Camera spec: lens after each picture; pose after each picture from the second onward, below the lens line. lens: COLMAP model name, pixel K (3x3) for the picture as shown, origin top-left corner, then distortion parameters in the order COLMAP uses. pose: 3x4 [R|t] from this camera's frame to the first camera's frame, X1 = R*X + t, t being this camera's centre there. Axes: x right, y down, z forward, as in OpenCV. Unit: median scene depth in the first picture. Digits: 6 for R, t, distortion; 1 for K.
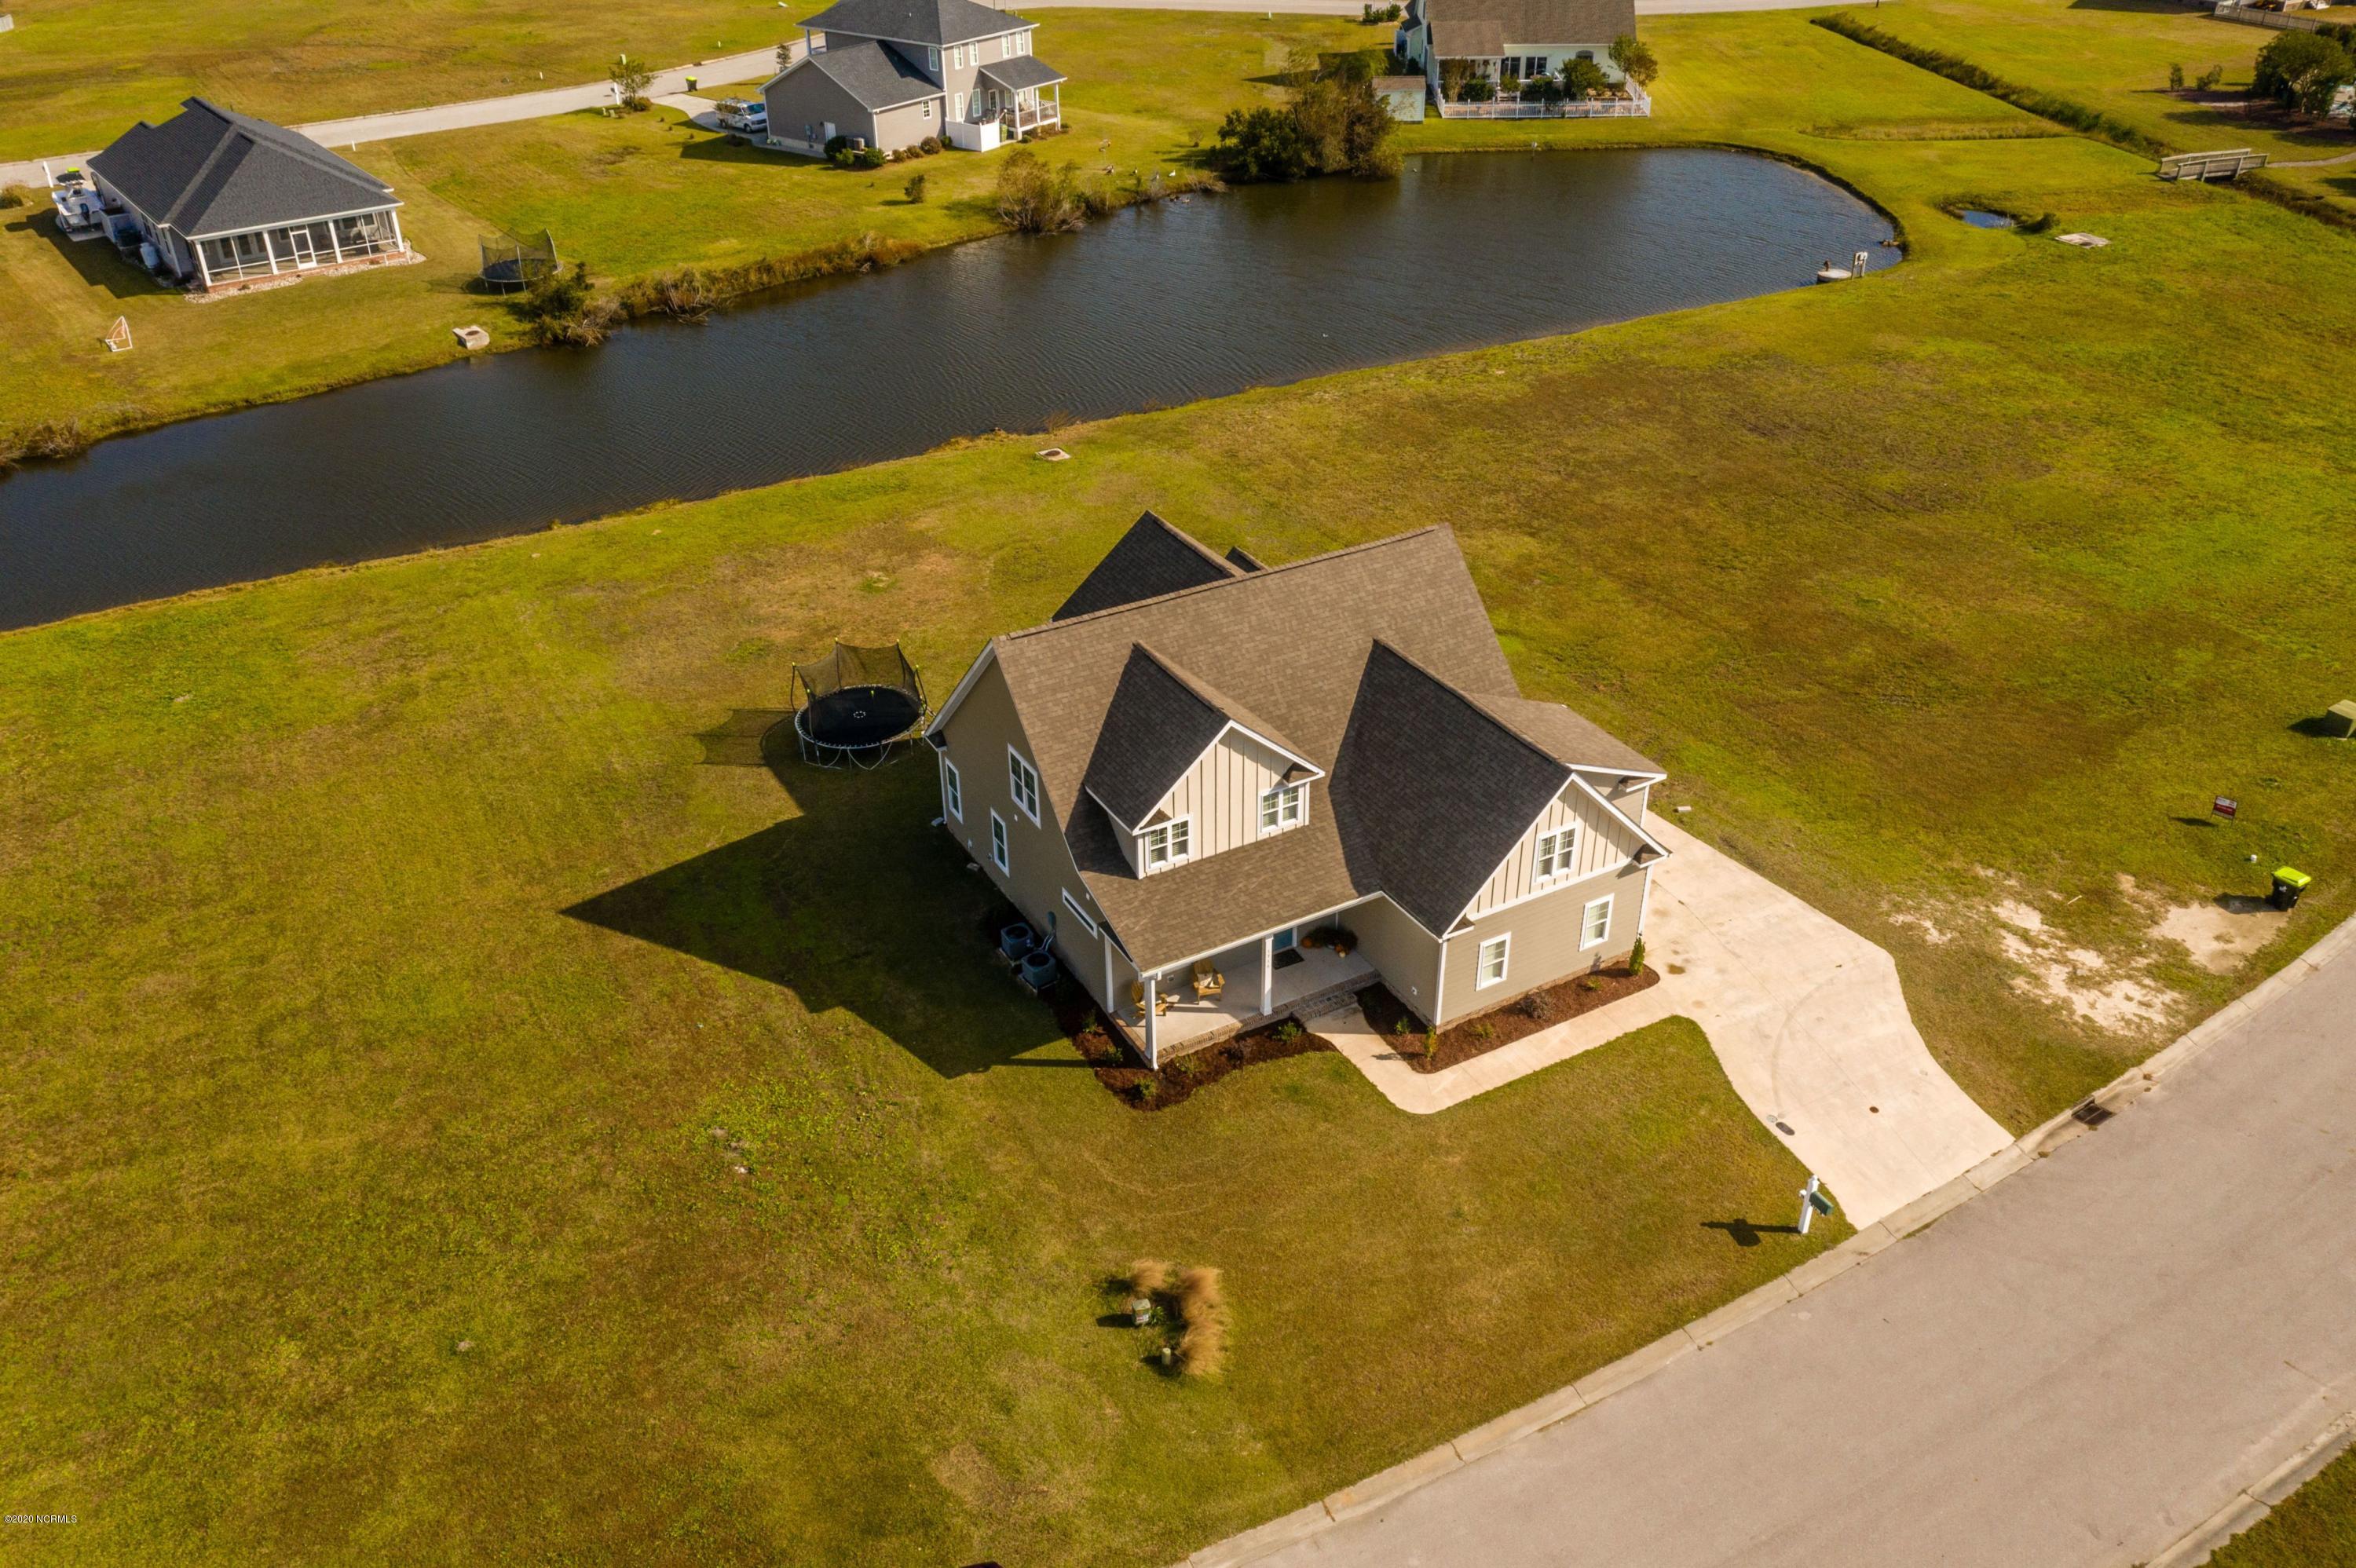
lens RADIAL K [[1883.1, 0, 1174.6], [0, 1883.1, 771.5], [0, 0, 1]] dist [-0.003727, 0.010051]
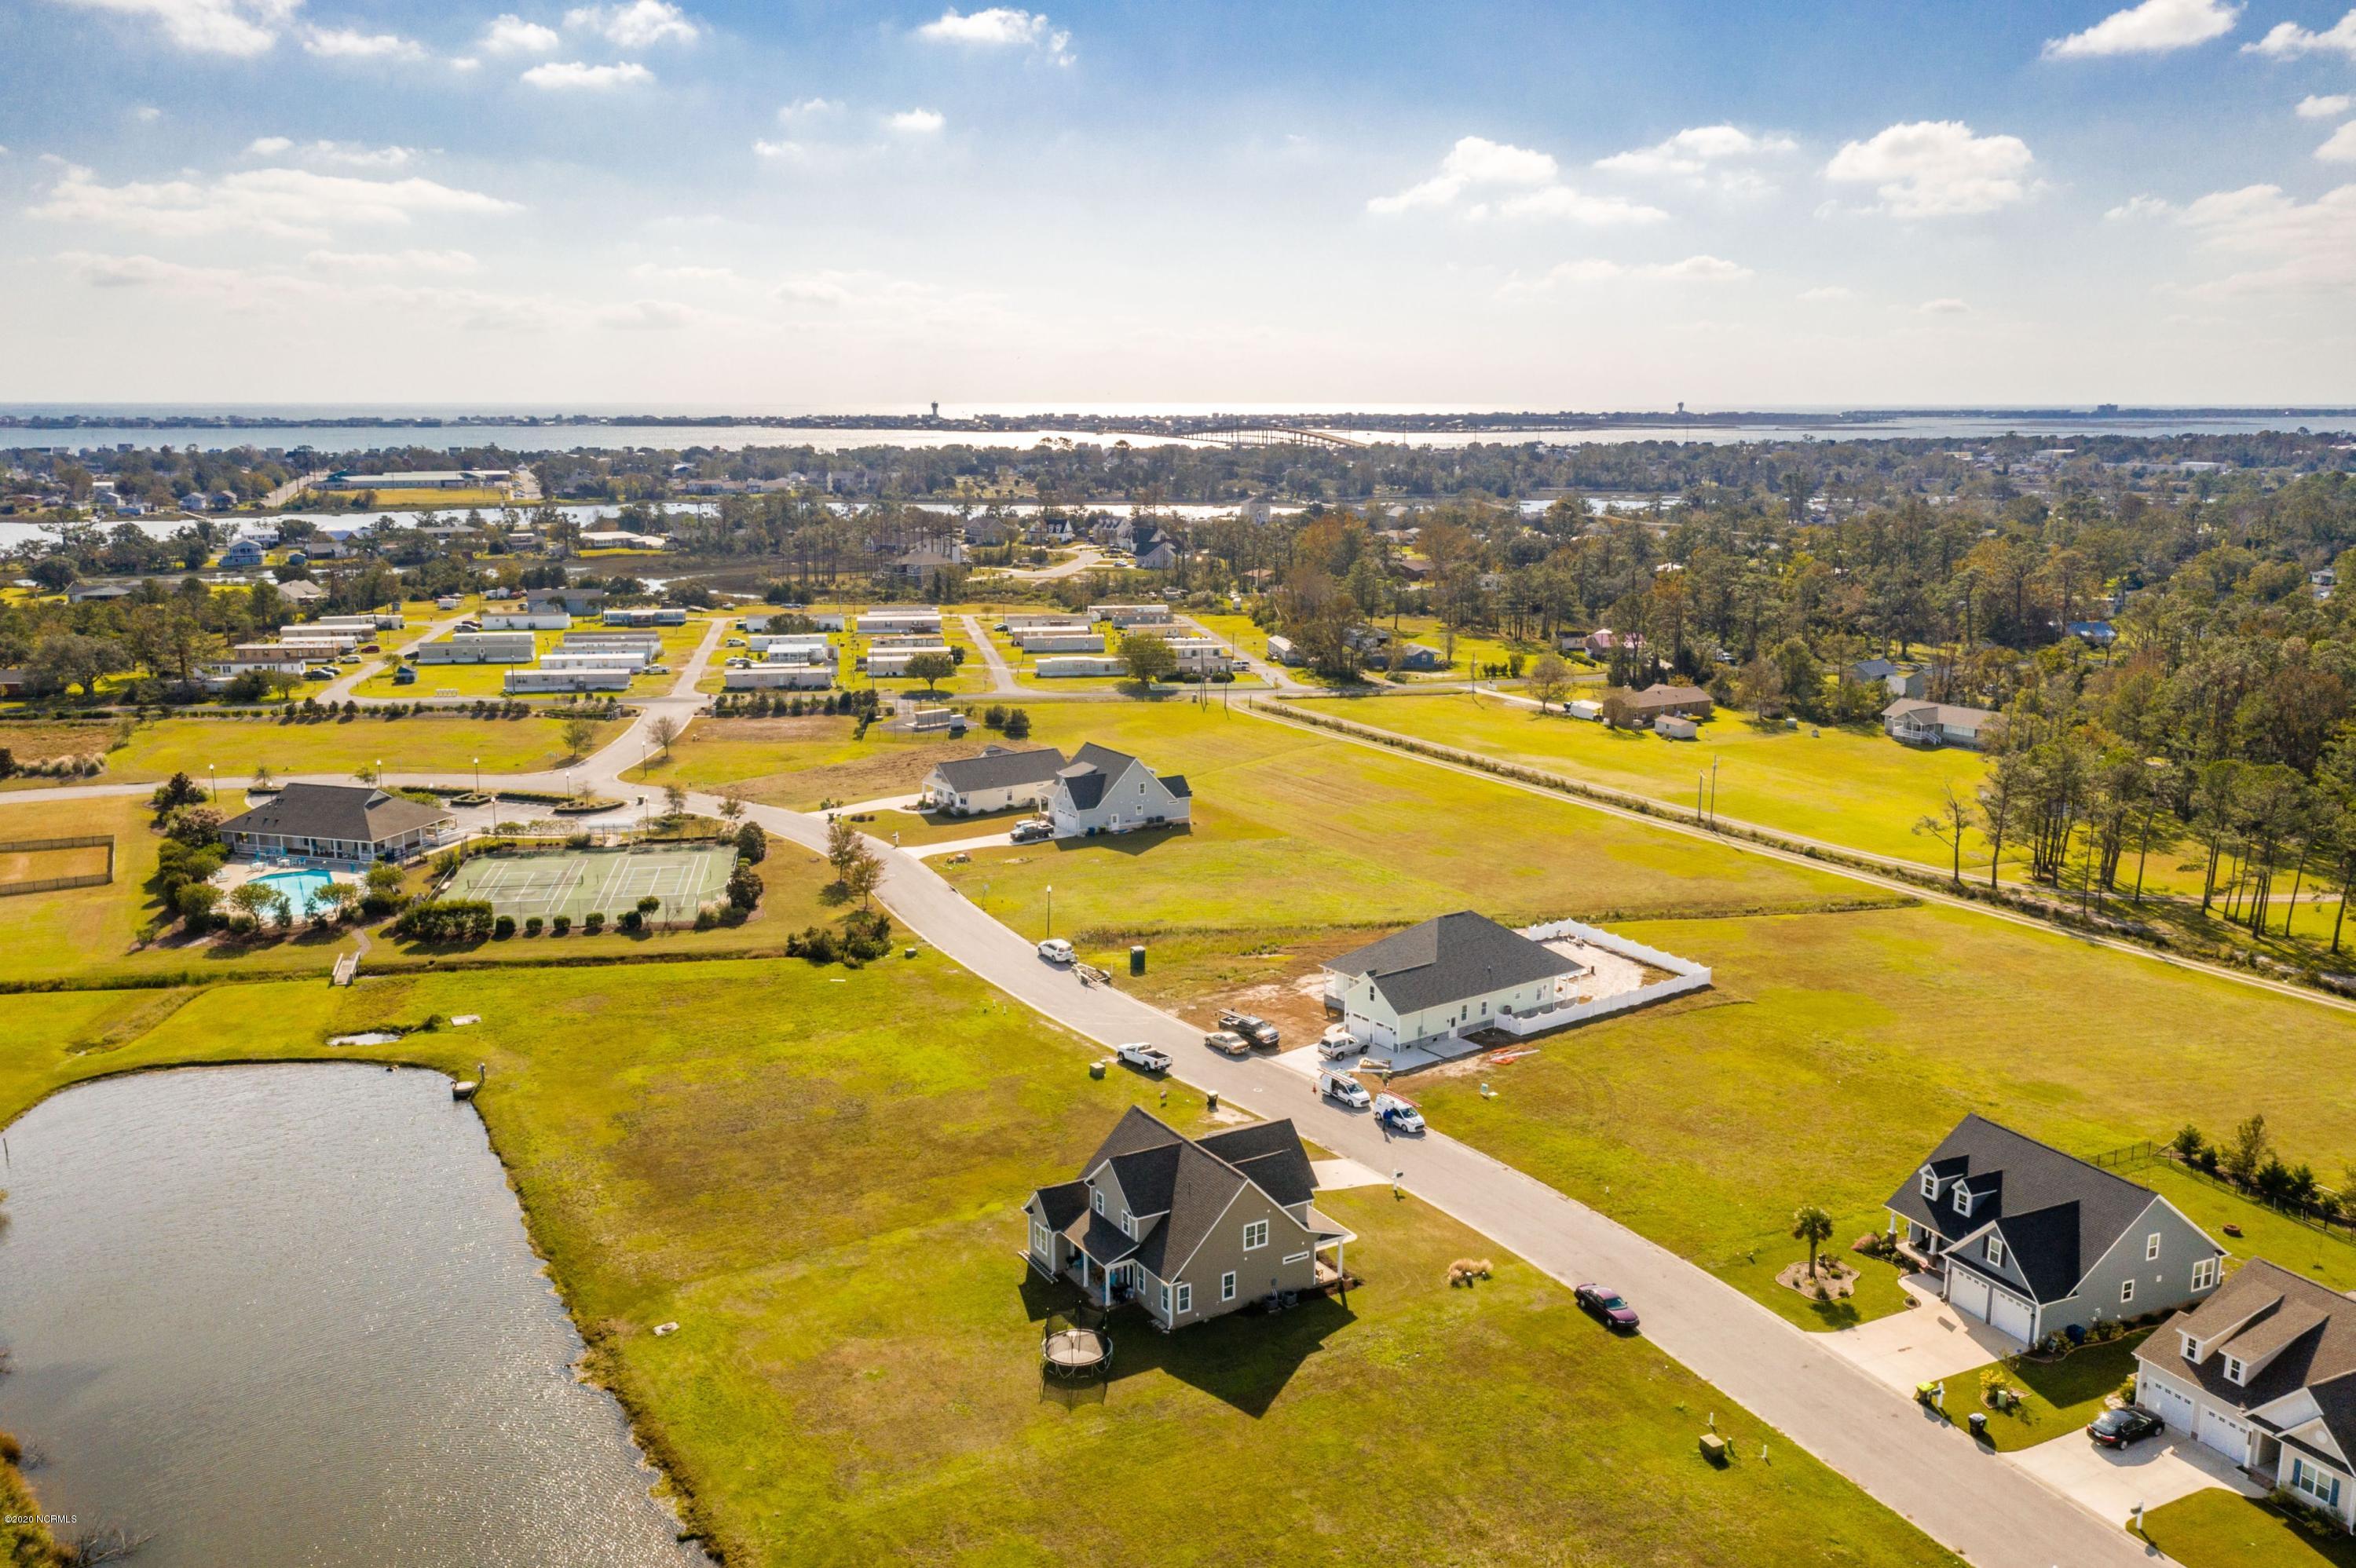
lens RADIAL K [[1883.1, 0, 1174.6], [0, 1883.1, 771.5], [0, 0, 1]] dist [-0.003727, 0.010051]
pose [[-0.026365, -0.184923, 0.982399, -1.527702], [0.514872, 0.839854, 0.171908, -0.626880], [-0.856862, 0.510342, 0.073069, 0.413223]]
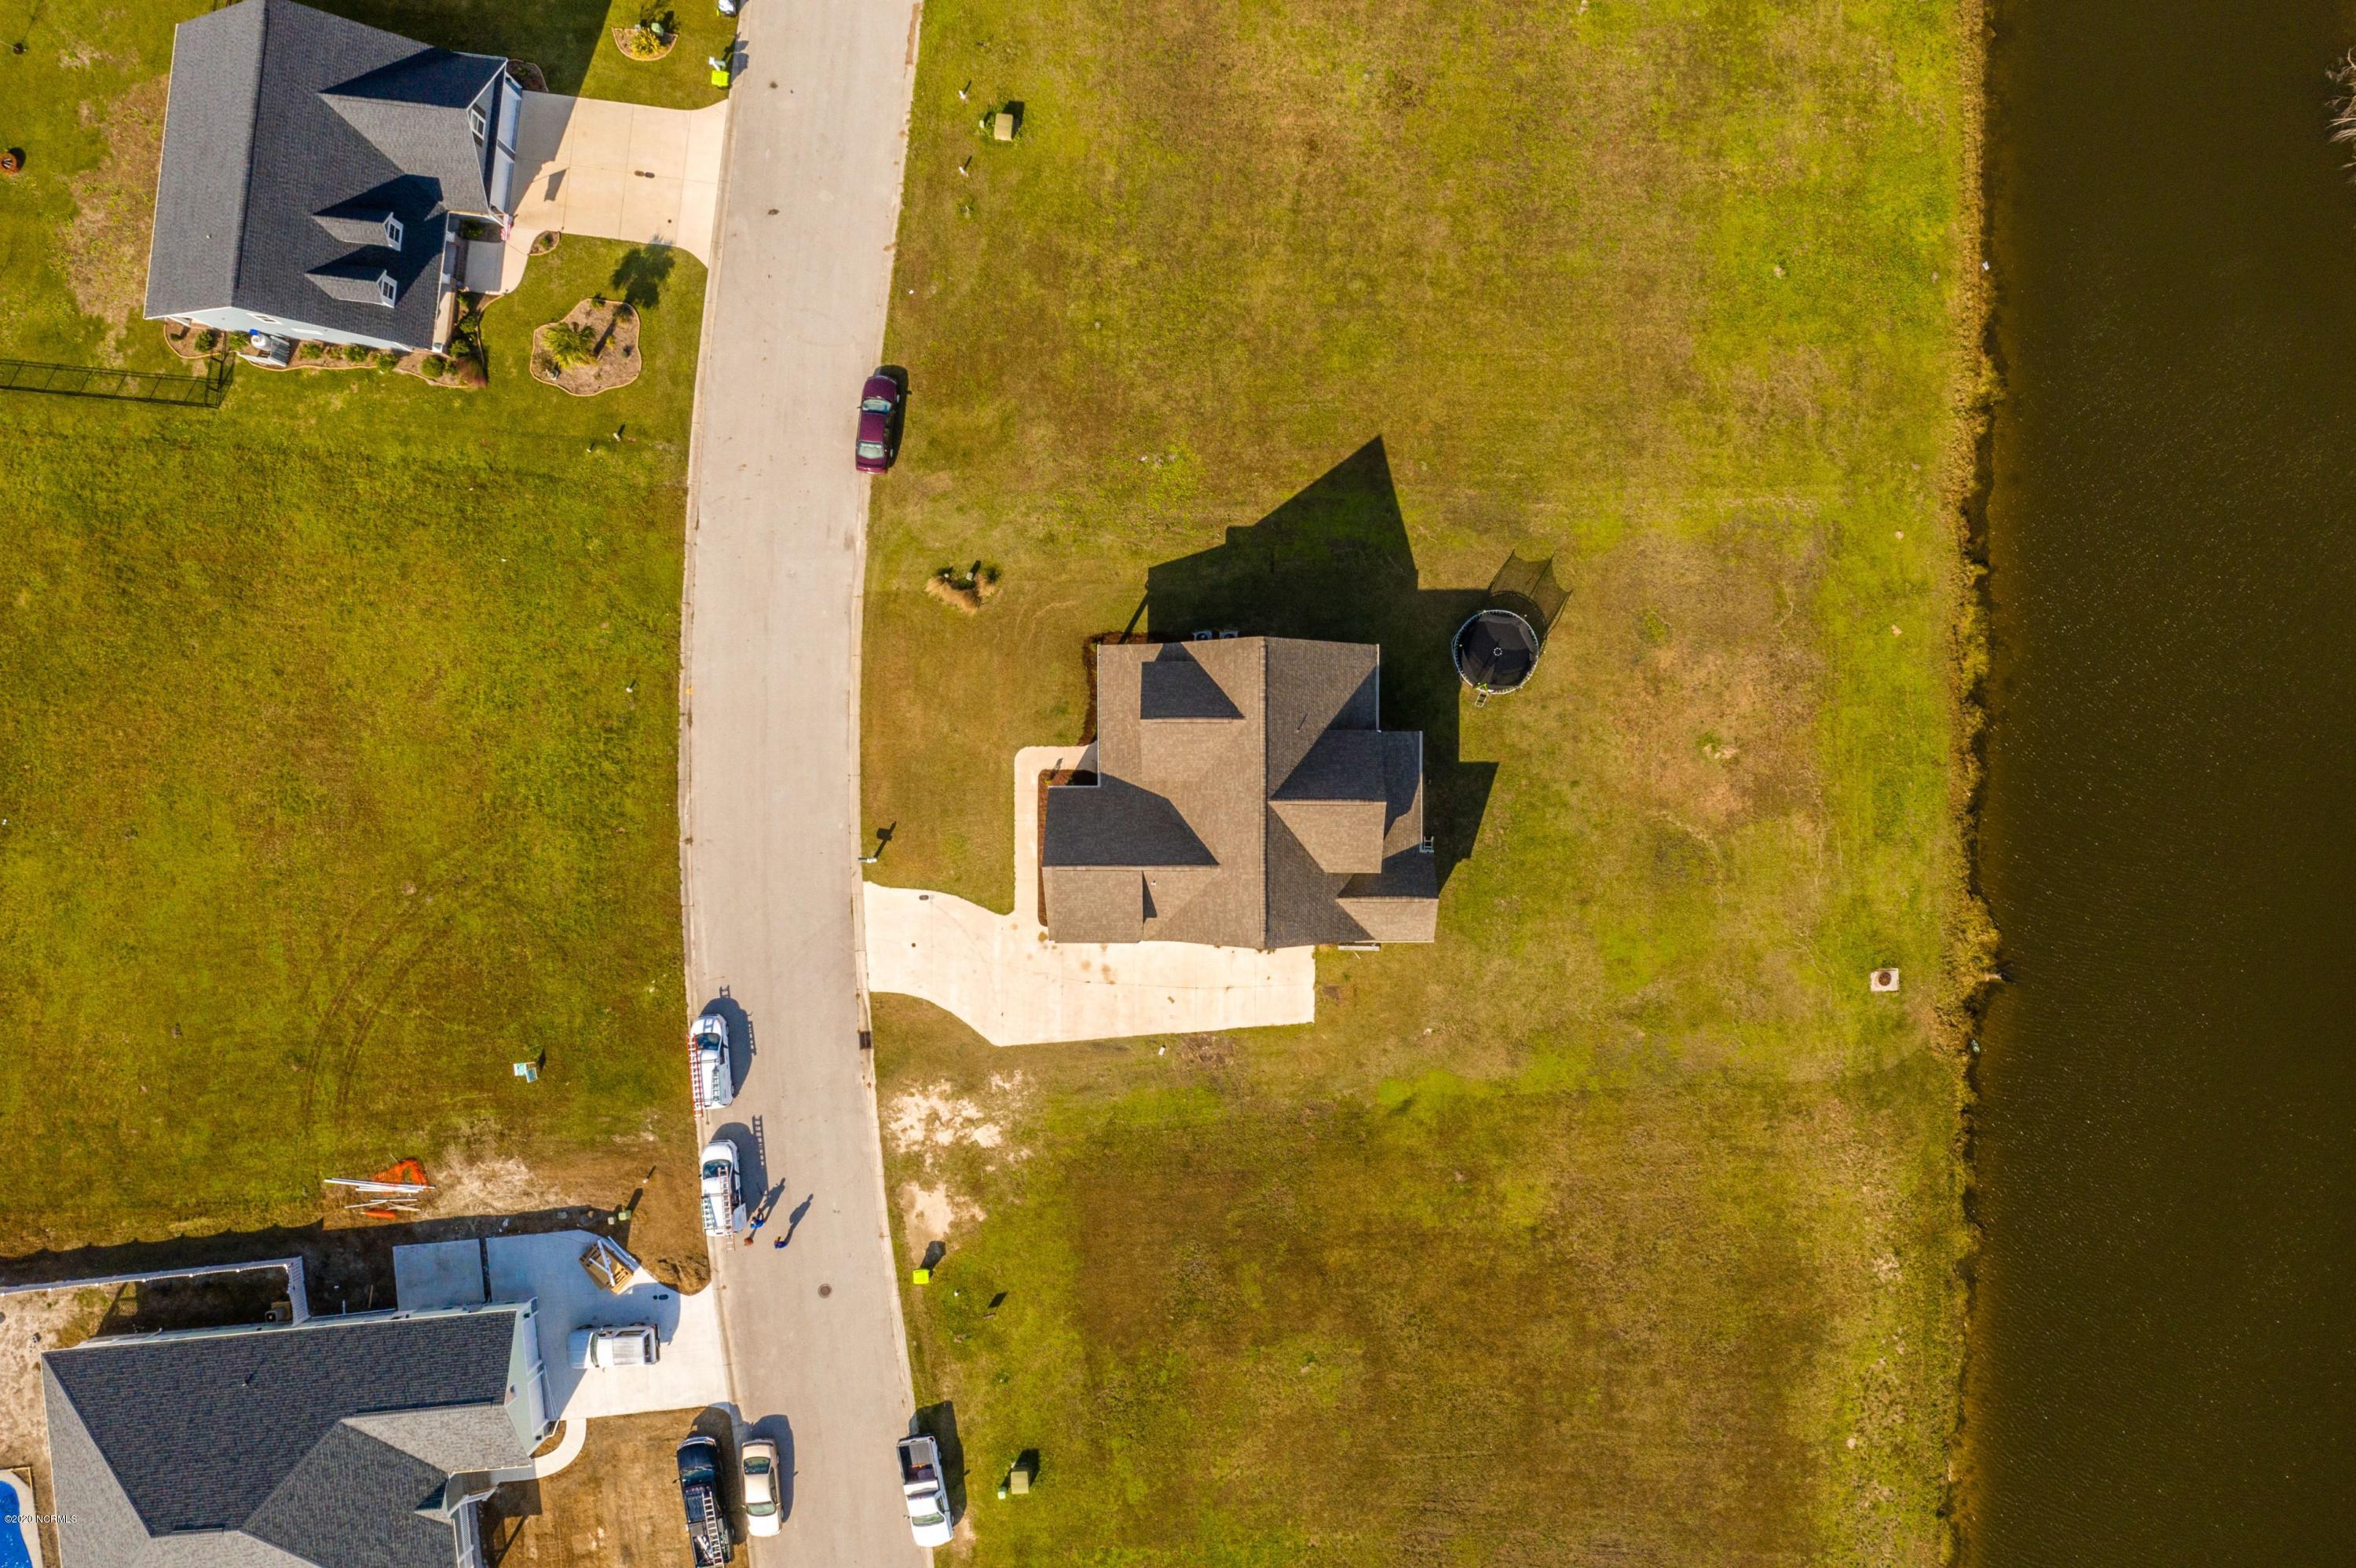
lens RADIAL K [[1883.1, 0, 1174.6], [0, 1883.1, 771.5], [0, 0, 1]] dist [-0.003727, 0.010051]
pose [[-0.487256, 0.873196, 0.010517, 0.025369], [-0.430674, -0.250765, 0.866970, -1.048452], [0.759672, 0.417907, 0.498249, 0.061709]]
